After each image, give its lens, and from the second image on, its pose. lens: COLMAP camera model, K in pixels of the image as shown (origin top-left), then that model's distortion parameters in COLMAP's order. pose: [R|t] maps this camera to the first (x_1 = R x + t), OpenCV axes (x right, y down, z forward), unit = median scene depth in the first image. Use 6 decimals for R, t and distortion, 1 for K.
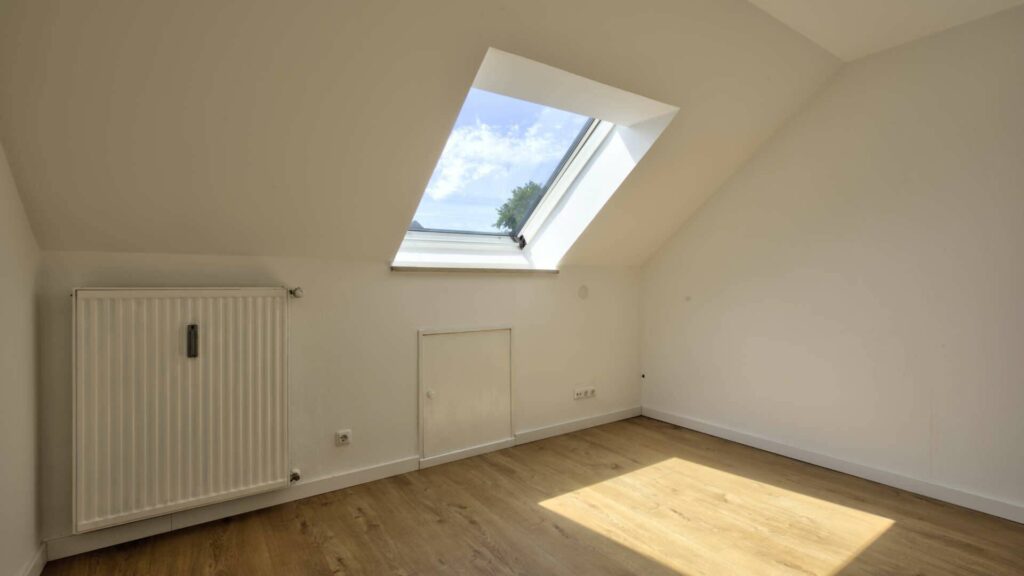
lens RADIAL K [[468.4, 0, 519.6], [0, 468.4, 281.9], [0, 0, 1]] dist [0.002392, -0.000357]
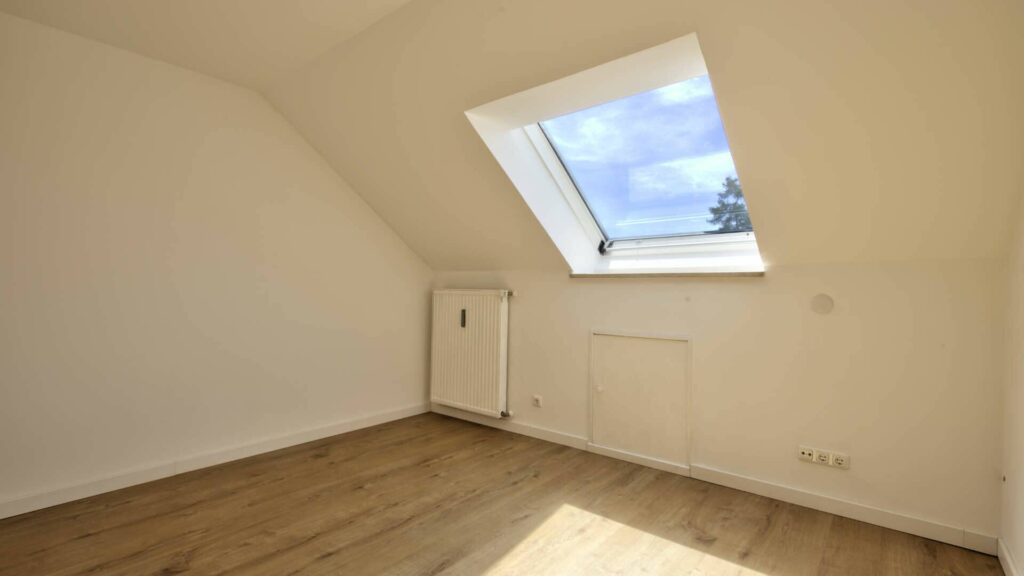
lens RADIAL K [[468.4, 0, 520.3], [0, 468.4, 289.2], [0, 0, 1]] dist [0.002392, -0.000357]
pose [[0.281467, 0.007209, -0.959544, 0.886225], [-0.006752, 0.999962, 0.005532, 0.000022], [0.959547, 0.004922, 0.281505, 0.550657]]
